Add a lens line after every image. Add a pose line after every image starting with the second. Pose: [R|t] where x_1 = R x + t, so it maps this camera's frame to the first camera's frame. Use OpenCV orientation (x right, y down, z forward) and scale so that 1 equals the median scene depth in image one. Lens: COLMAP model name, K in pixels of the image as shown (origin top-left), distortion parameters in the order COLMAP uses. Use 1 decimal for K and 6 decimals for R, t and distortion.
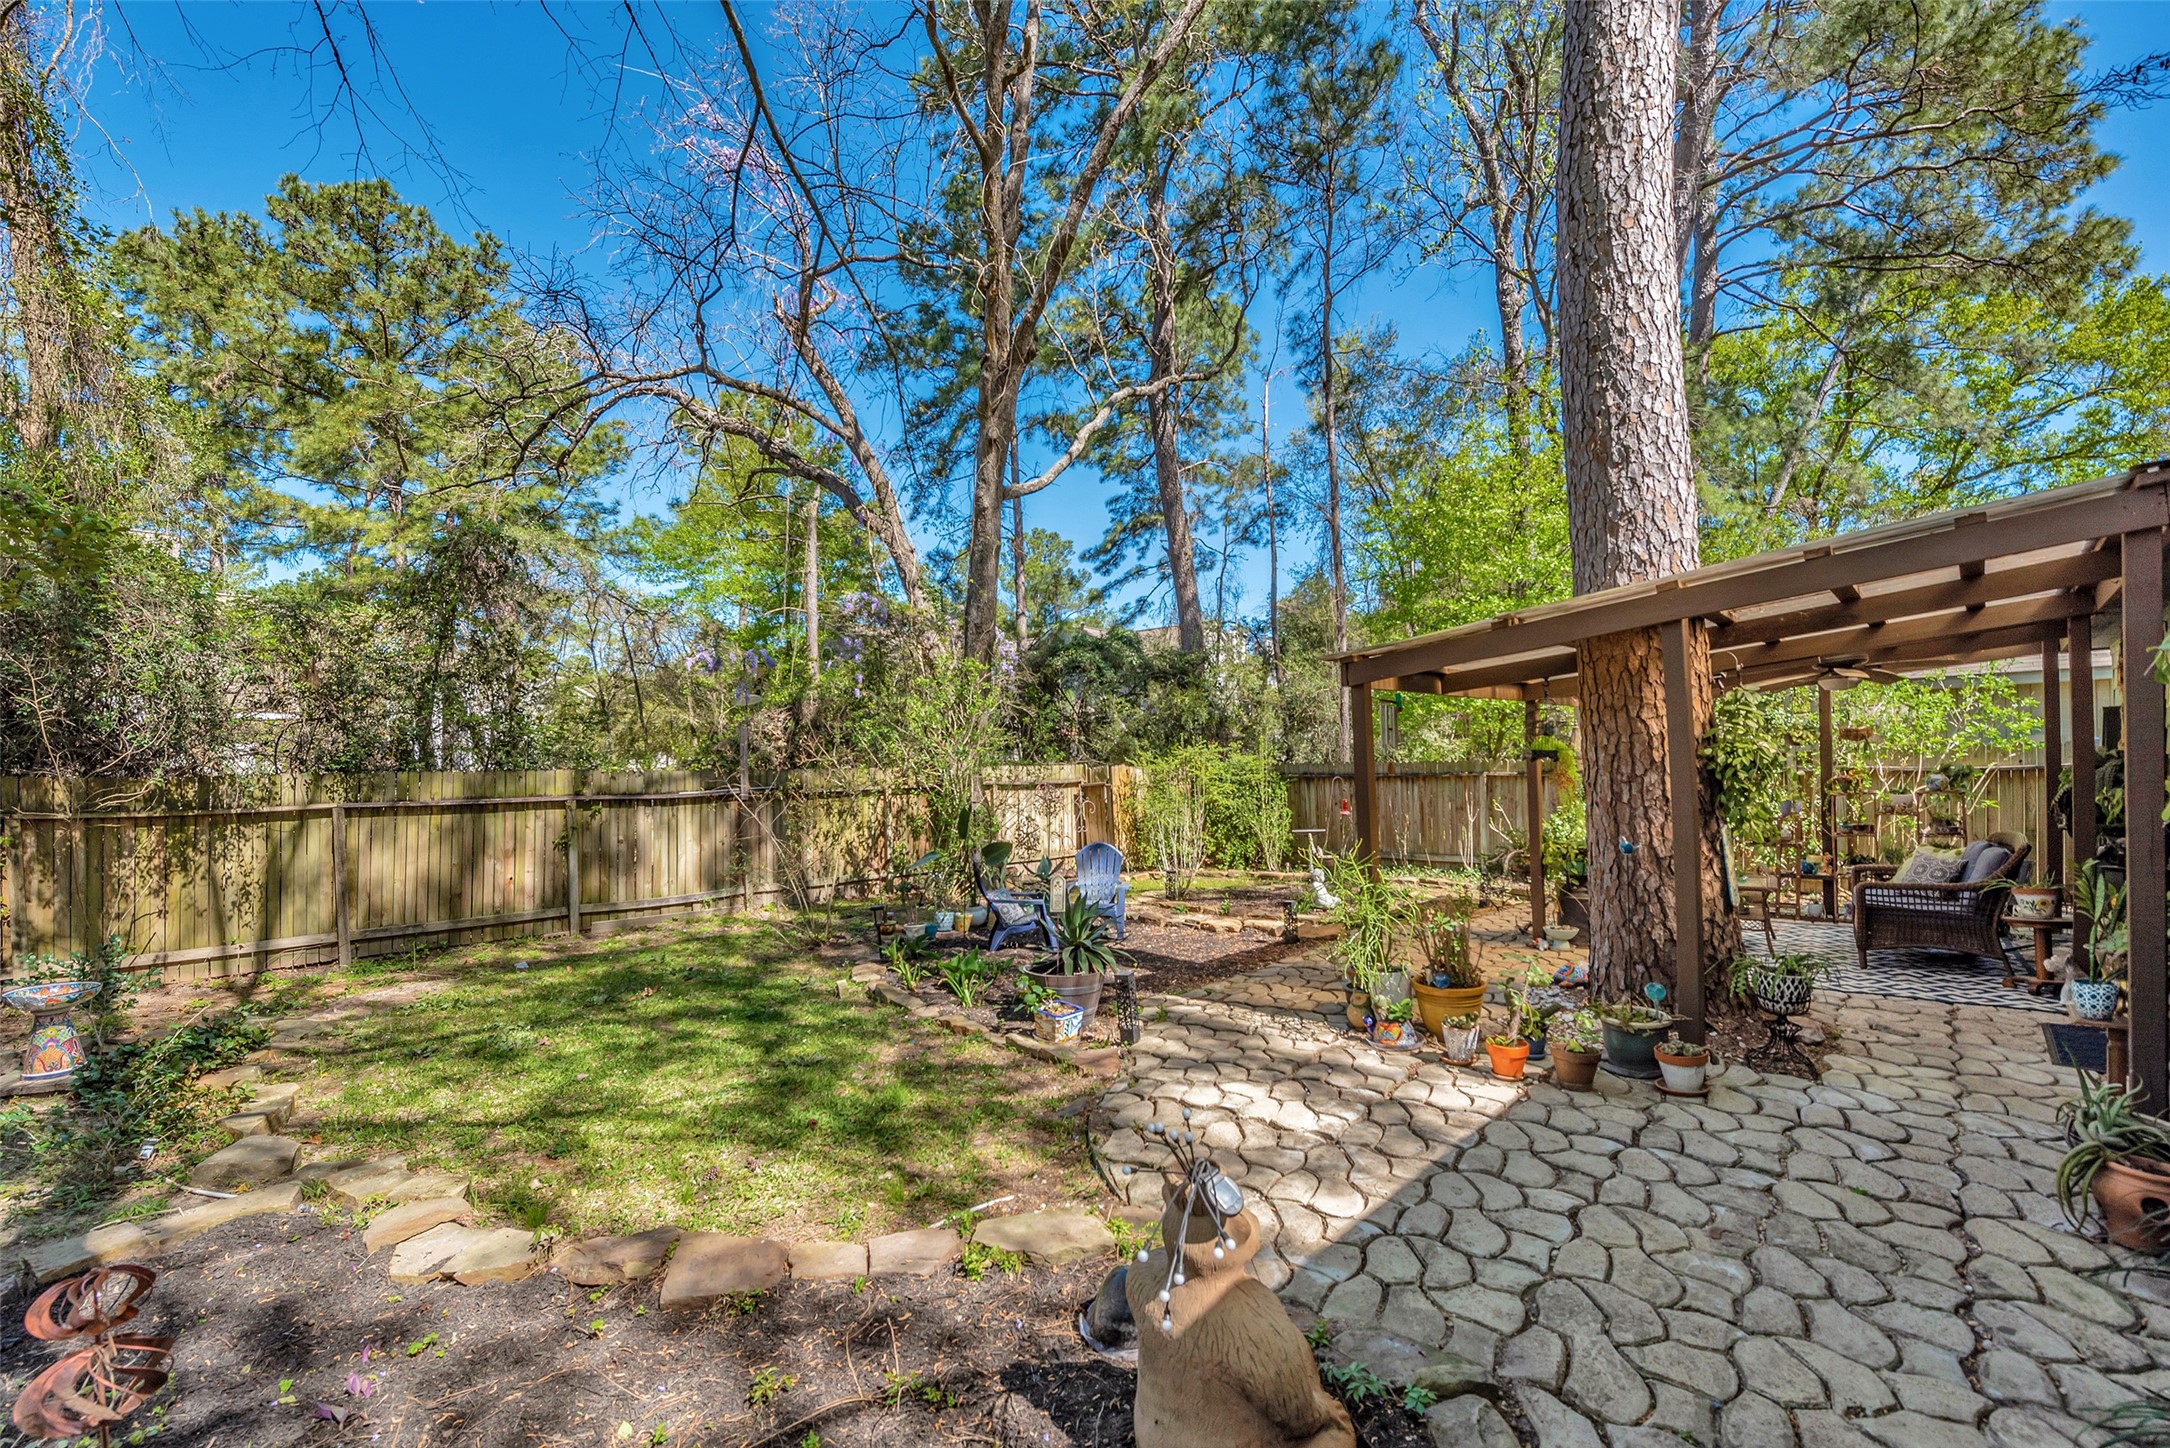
lens RADIAL K [[883.6, 0, 1088.1], [0, 883.6, 743.0], [0, 0, 1]] dist [-0.007303, -0.001534]
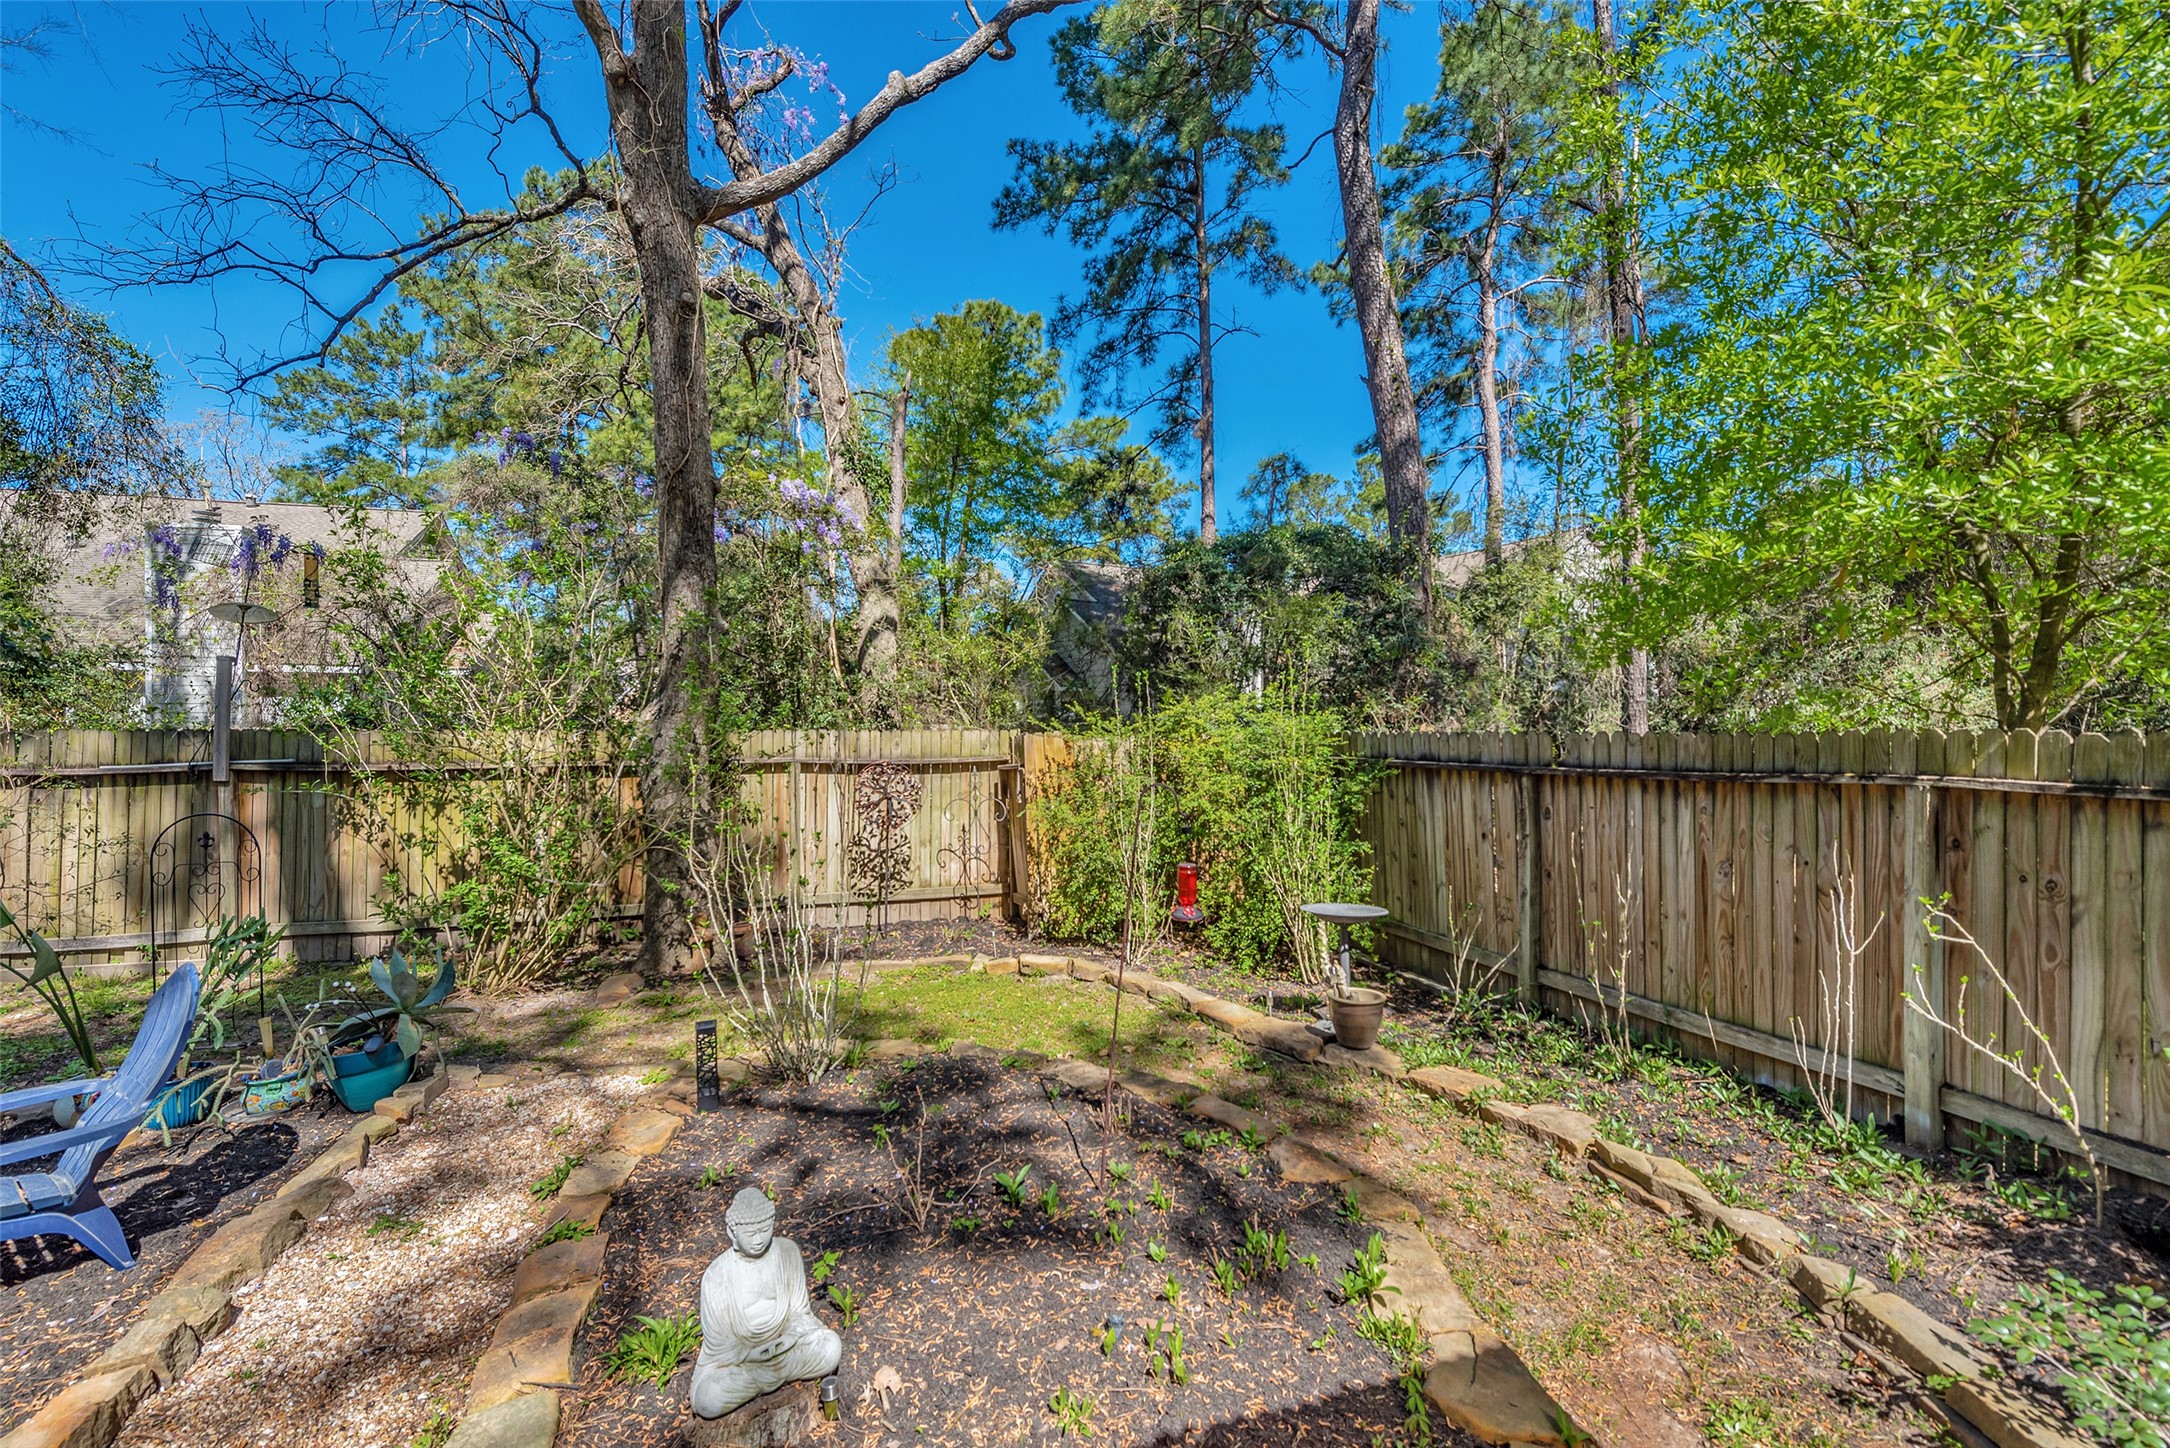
lens RADIAL K [[883.6, 0, 1077.5], [0, 883.6, 720.4], [0, 0, 1]] dist [-0.007303, -0.001534]
pose [[0.882465, 0.006242, -0.470337, 0.397666], [-0.000239, 0.999918, 0.012821, 0.016761], [0.470378, -0.011202, 0.882394, 0.745451]]
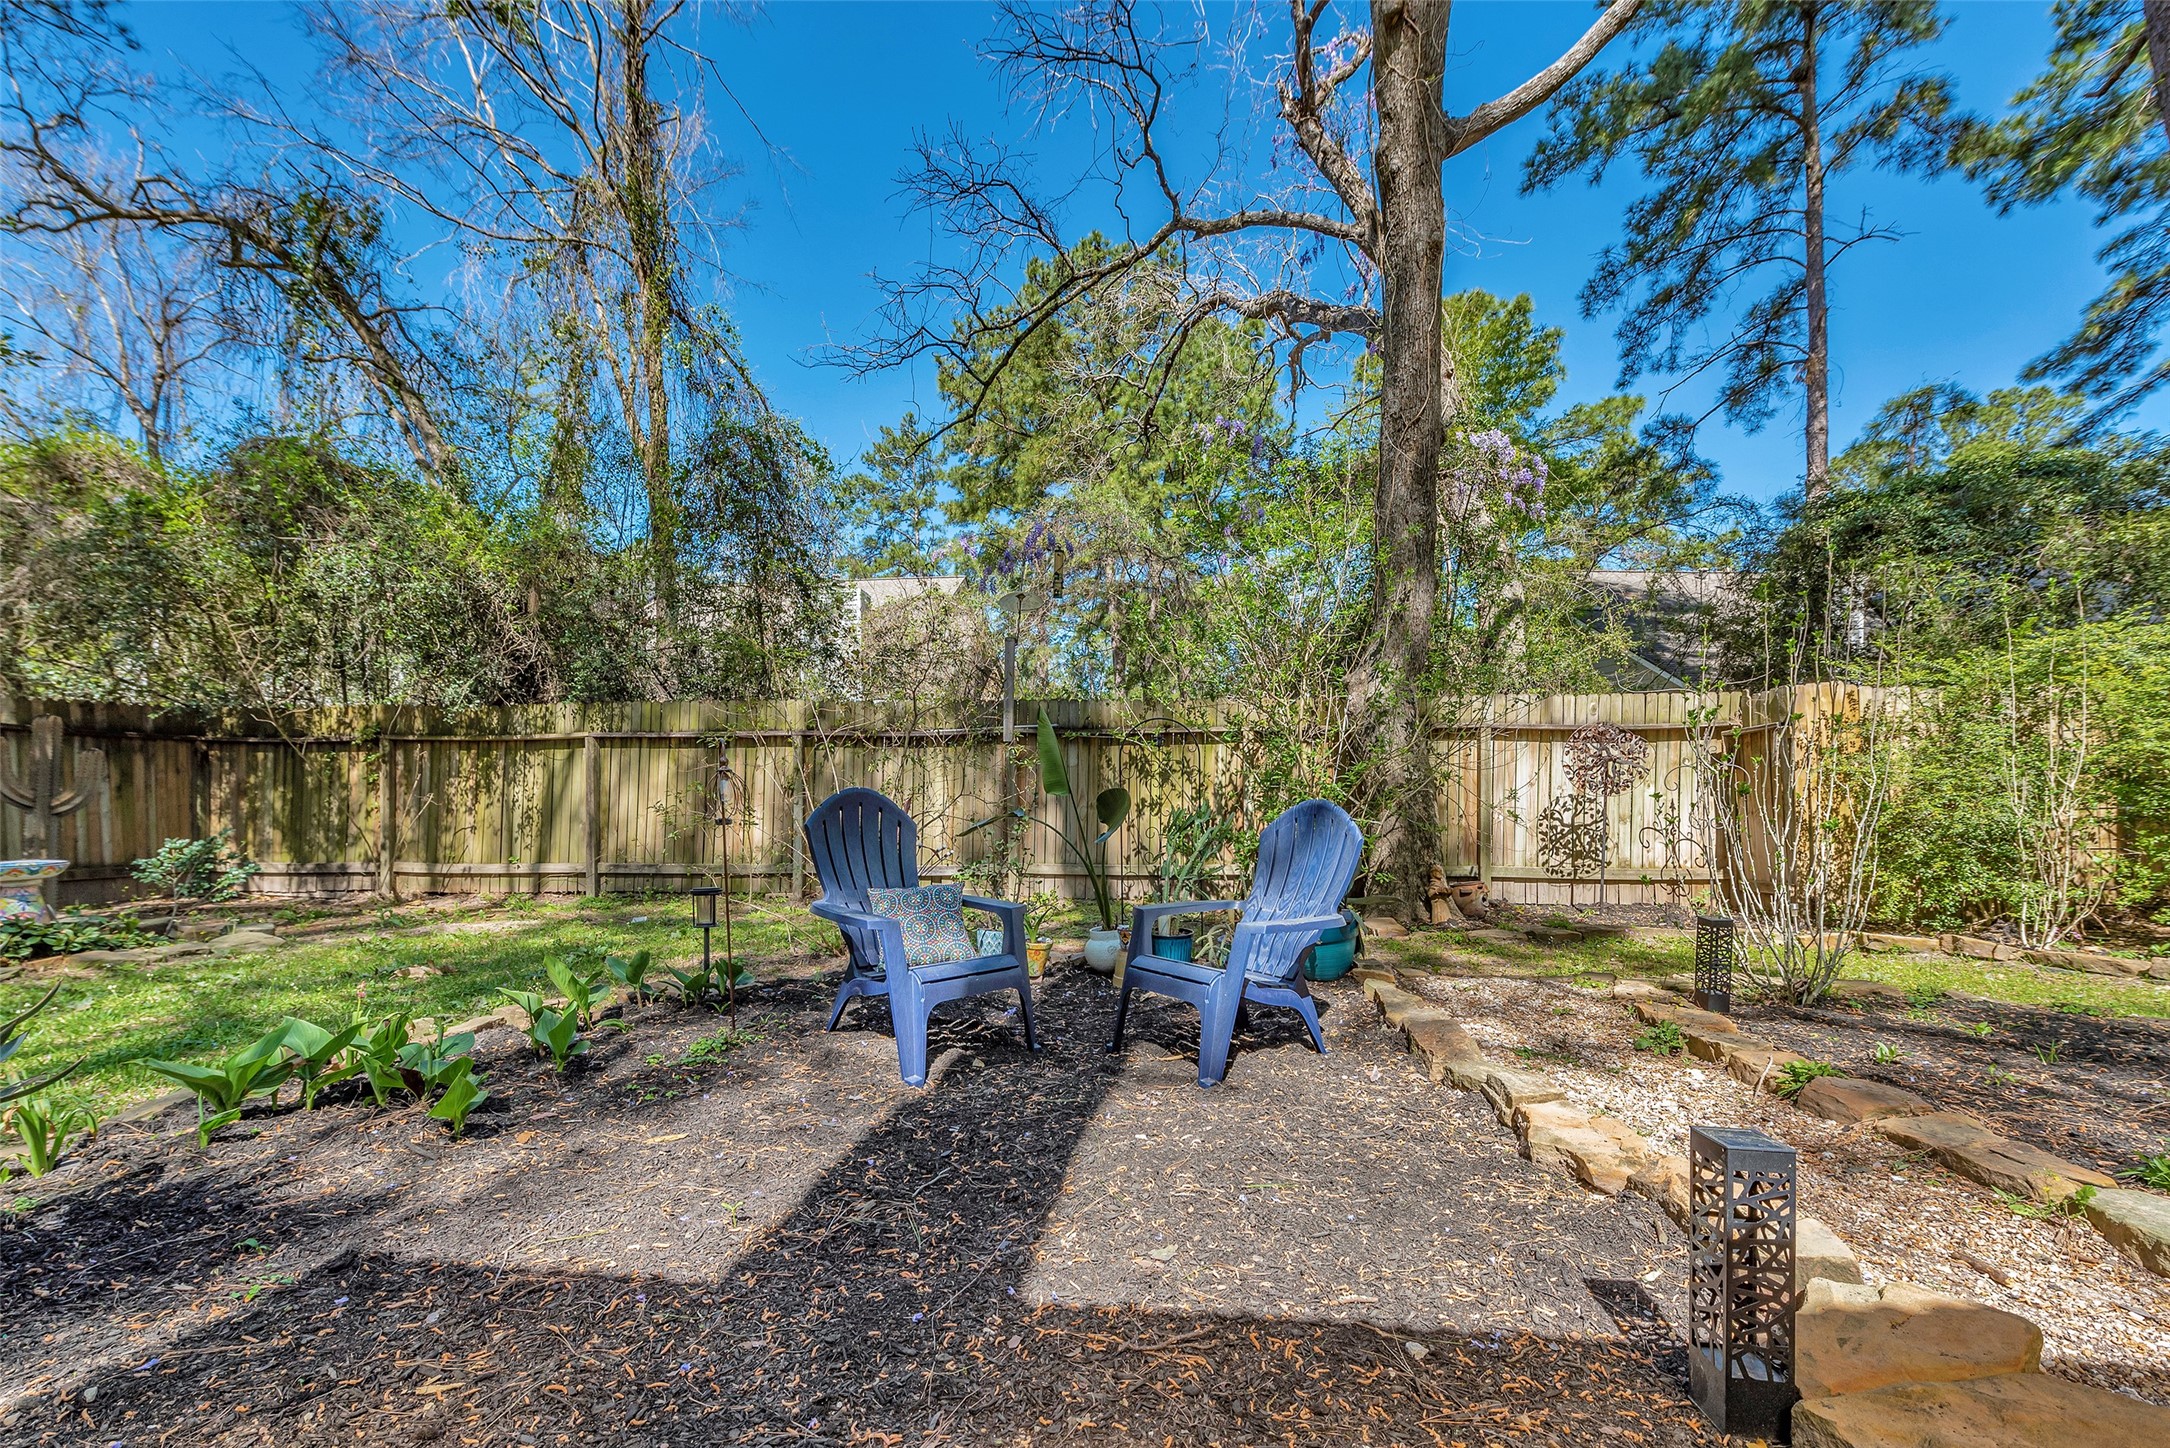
lens RADIAL K [[881.9, 0, 1119.5], [0, 881.9, 786.1], [0, 0, 1]] dist [0.007915, -0.000150]
pose [[0.635271, 0.014132, -0.772160, 0.211464], [0.014776, 0.999427, 0.030448, 0.077996], [0.772148, -0.030752, 0.634699, 0.605029]]
